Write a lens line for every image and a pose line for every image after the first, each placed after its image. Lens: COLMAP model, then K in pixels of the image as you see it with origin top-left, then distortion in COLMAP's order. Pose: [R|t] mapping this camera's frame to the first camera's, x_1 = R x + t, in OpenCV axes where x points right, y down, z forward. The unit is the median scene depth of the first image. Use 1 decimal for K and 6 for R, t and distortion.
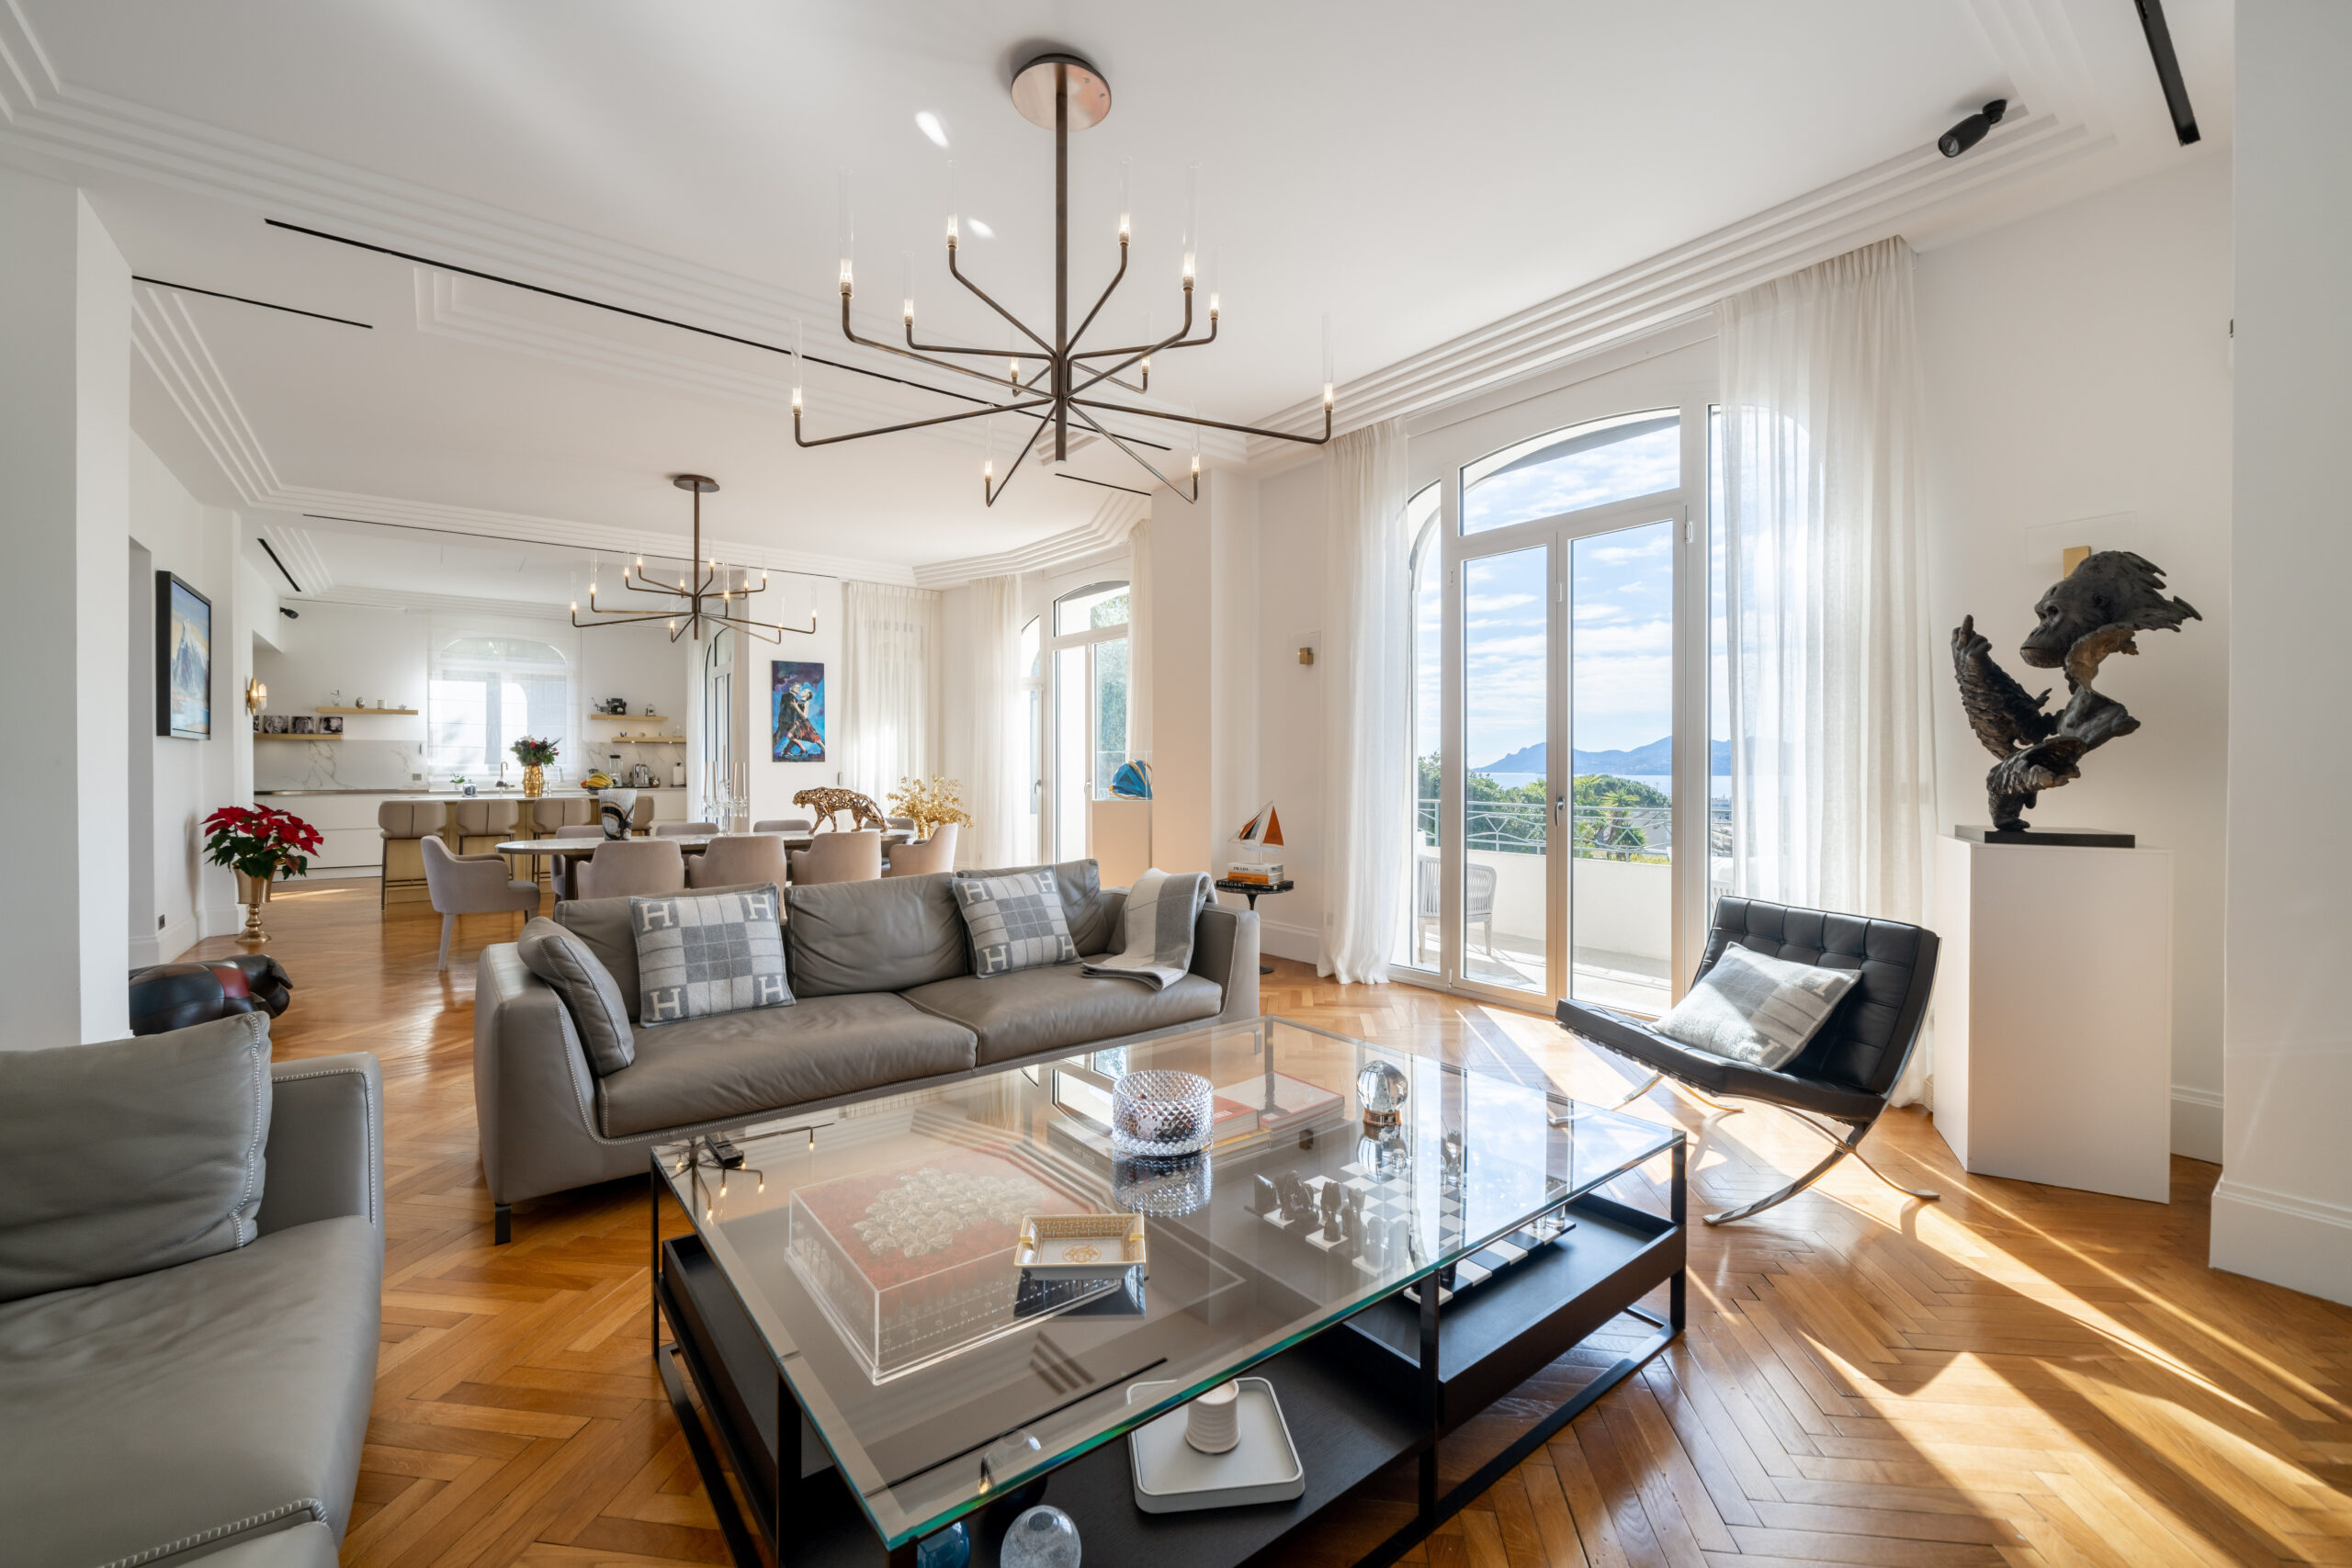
lens RADIAL K [[939.0, 0, 1170.4], [0, 939.0, 771.8], [0, 0, 1]] dist [-0.002713, 0.000073]
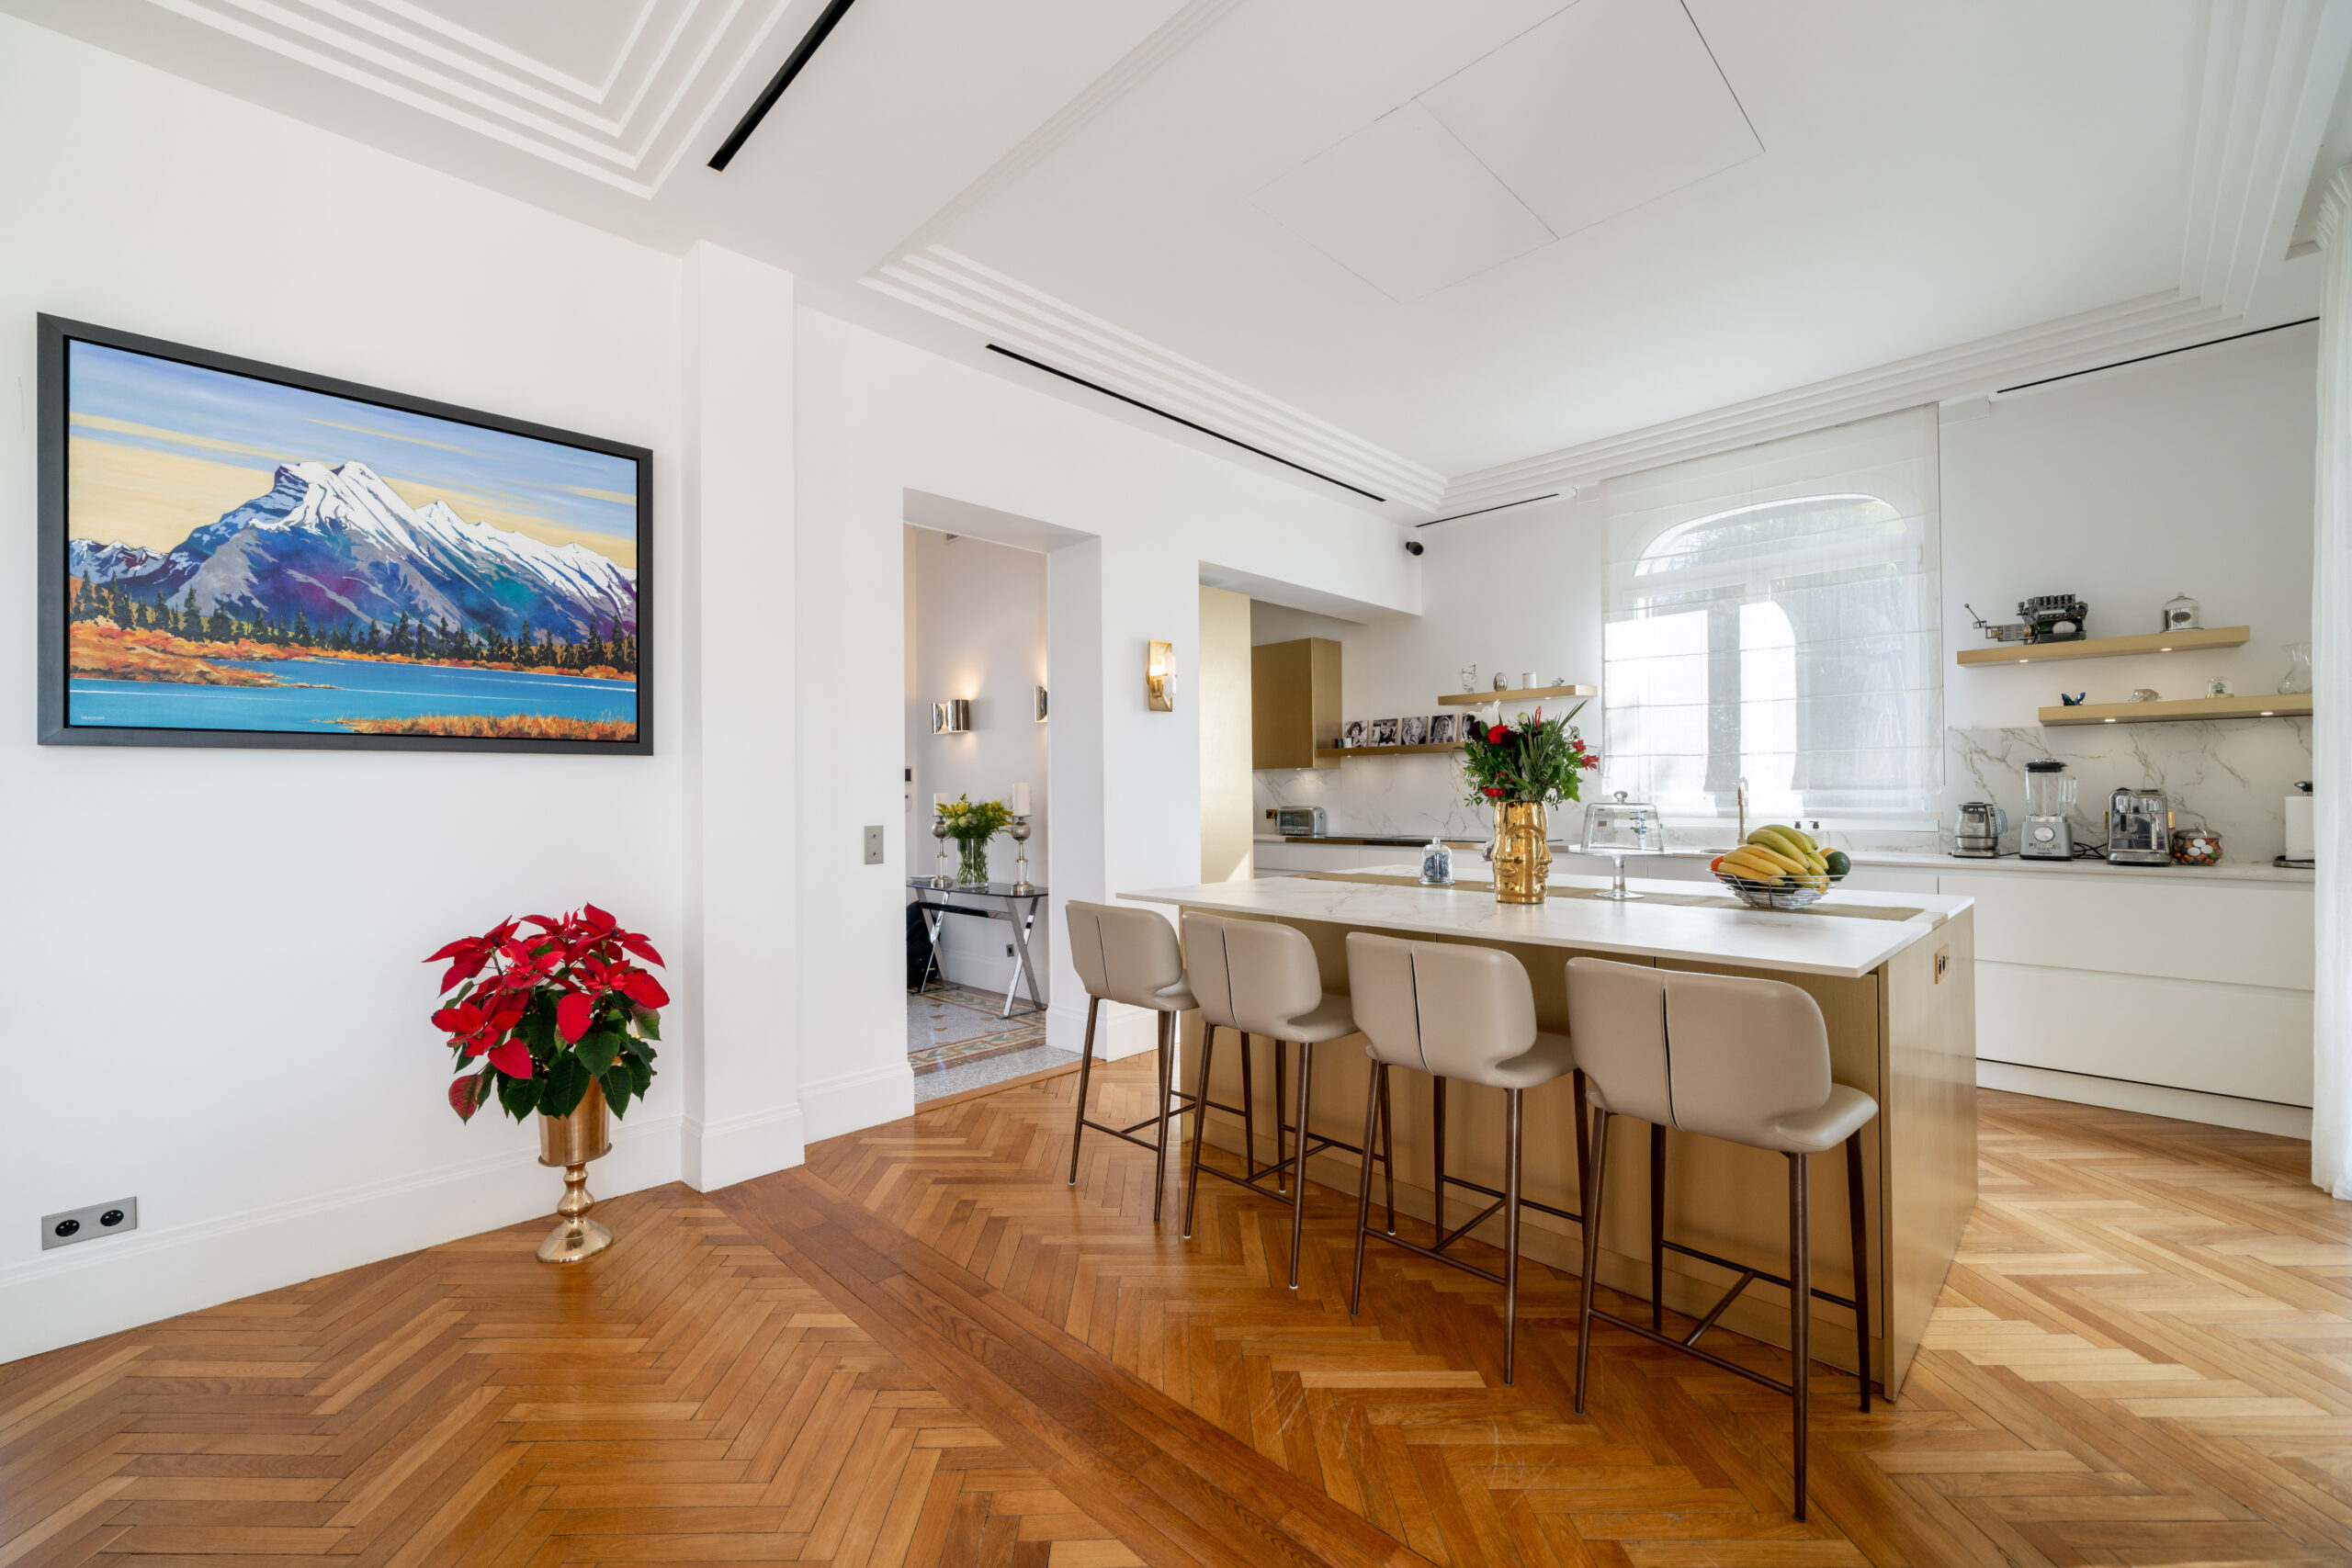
lens RADIAL K [[939.0, 0, 1174.0], [0, 939.0, 787.4], [0, 0, 1]] dist [-0.002713, 0.000073]
pose [[0.116218, -0.006760, -0.993201, -0.514555], [0.003454, 0.999974, -0.006402, -0.013239], [0.993218, -0.002686, 0.116238, 1.140121]]
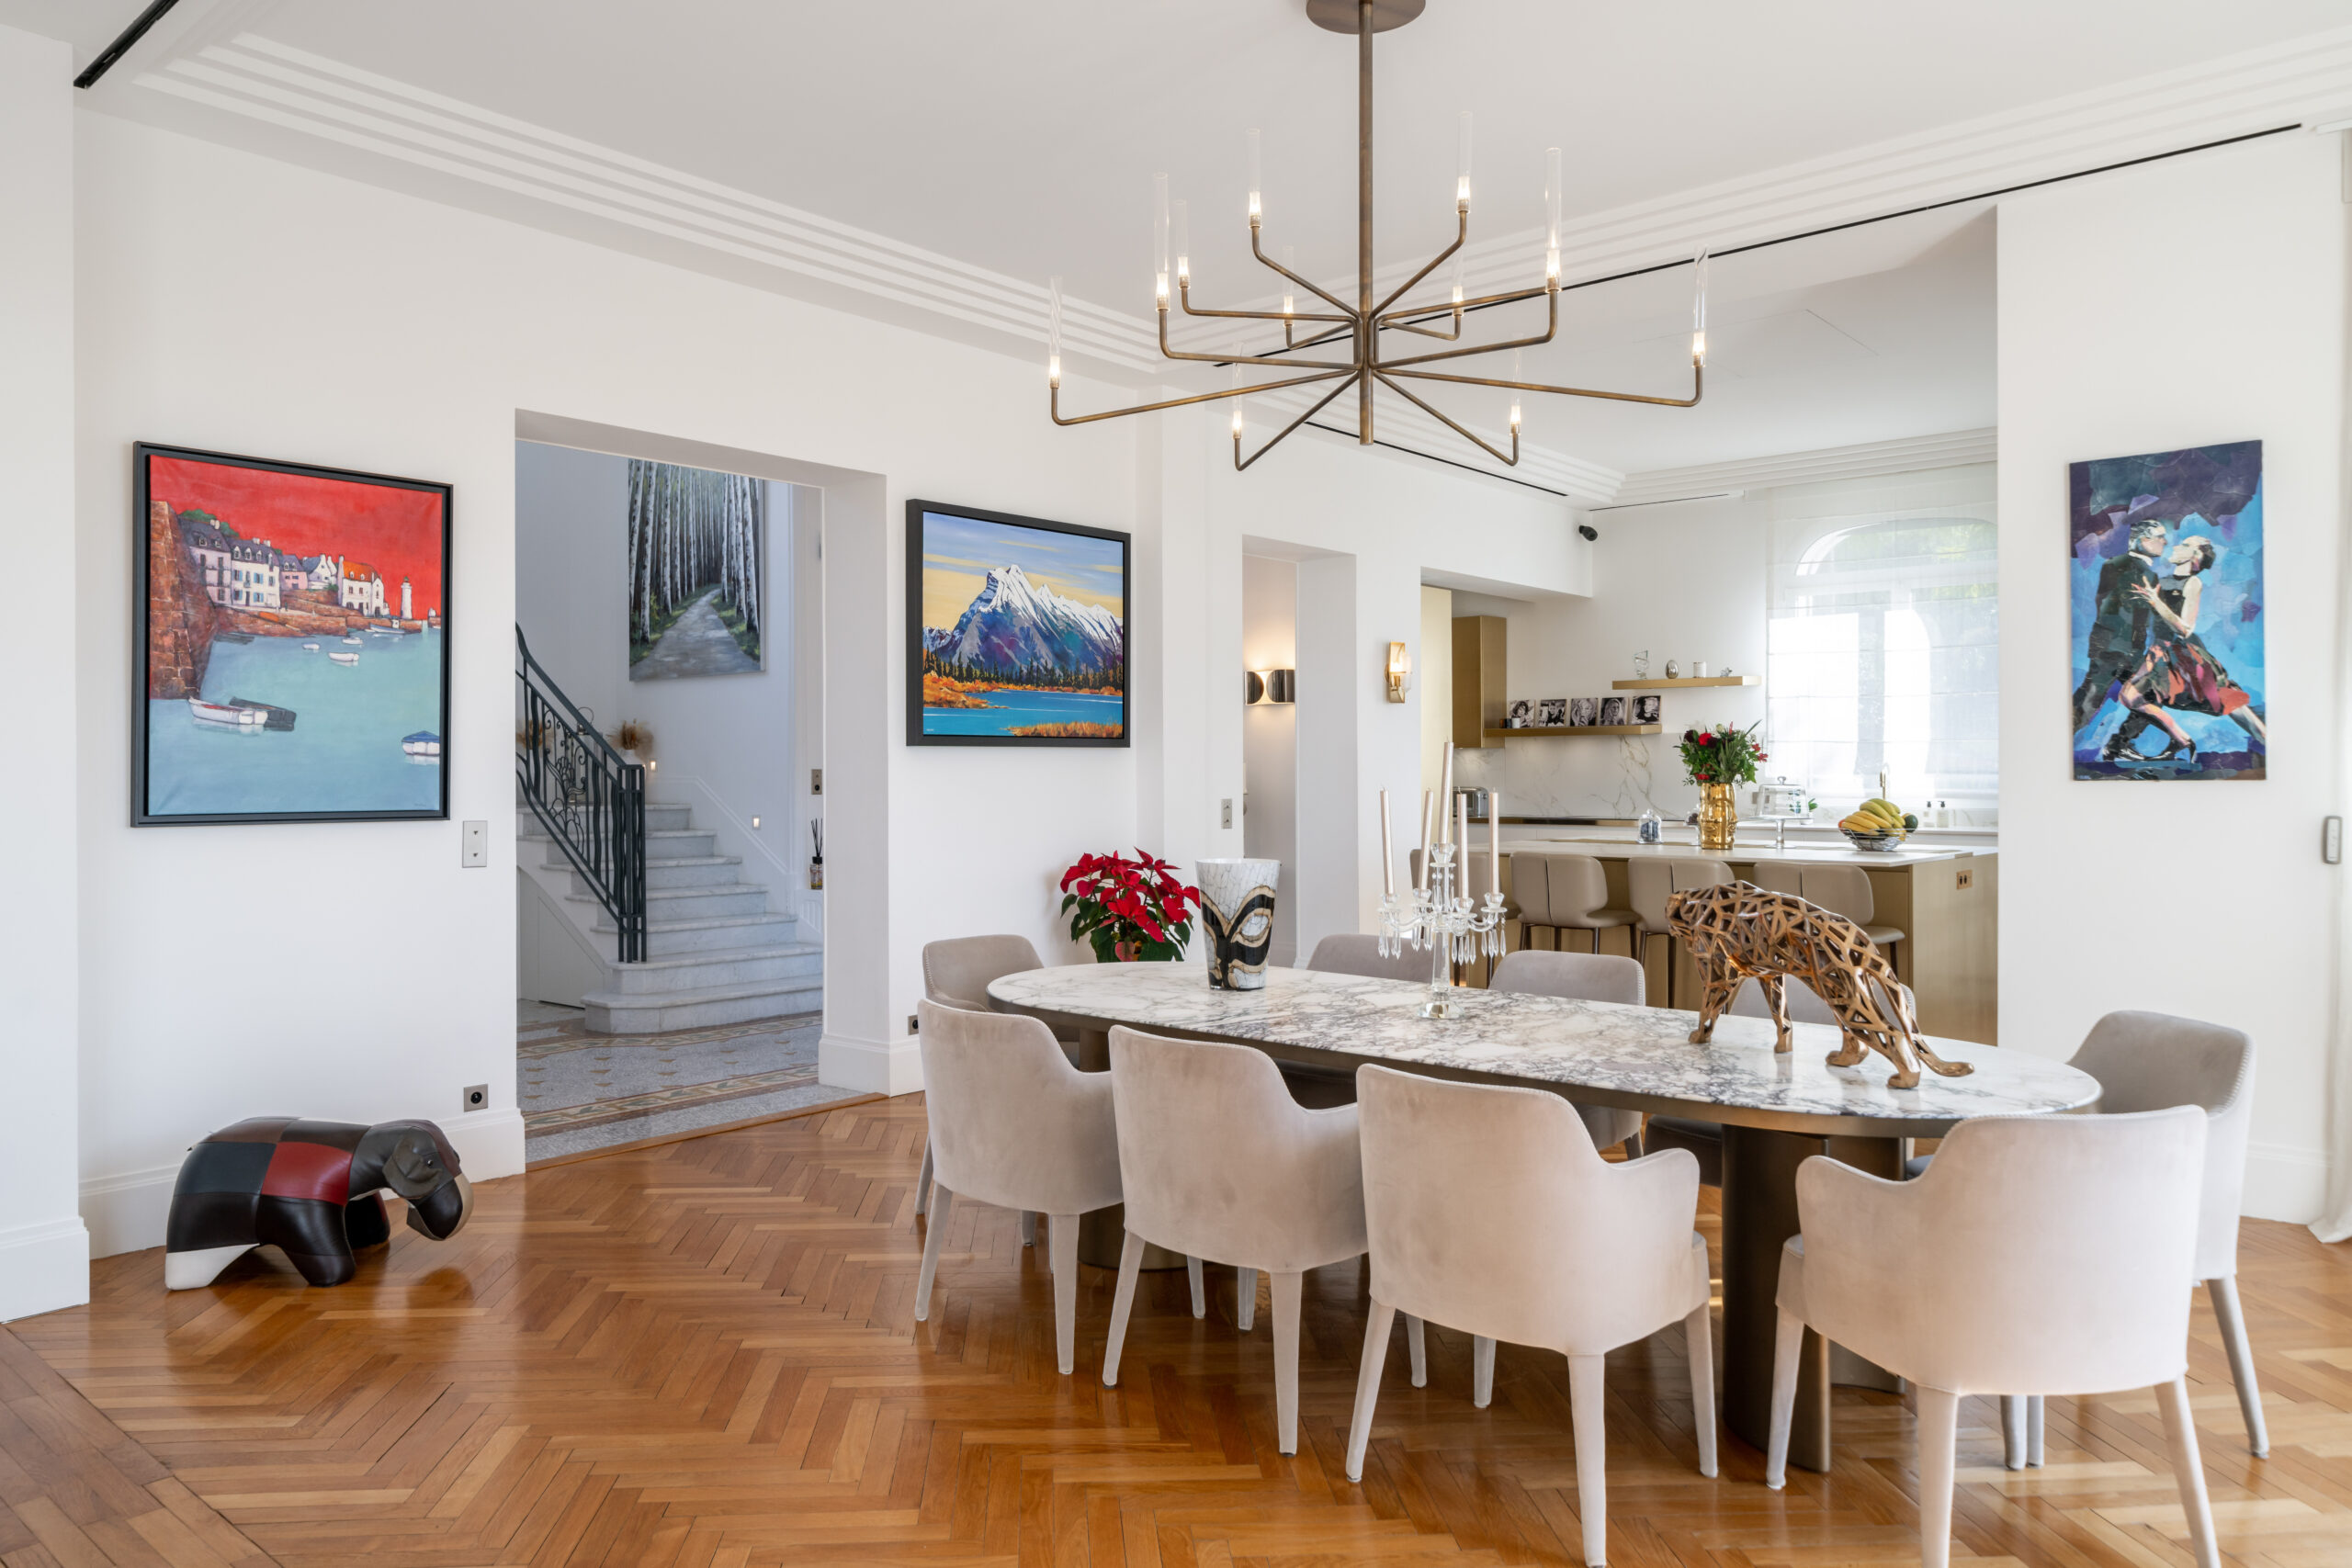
lens RADIAL K [[1567.6, 0, 1176.9], [0, 1567.6, 767.3], [0, 0, 1]] dist [-0.000095, -0.002617]
pose [[0.191269, 0.000452, -0.981538, 0.054734], [-0.002674, 0.999996, -0.000061, -0.018331], [0.981534, 0.002636, 0.191270, 0.782650]]
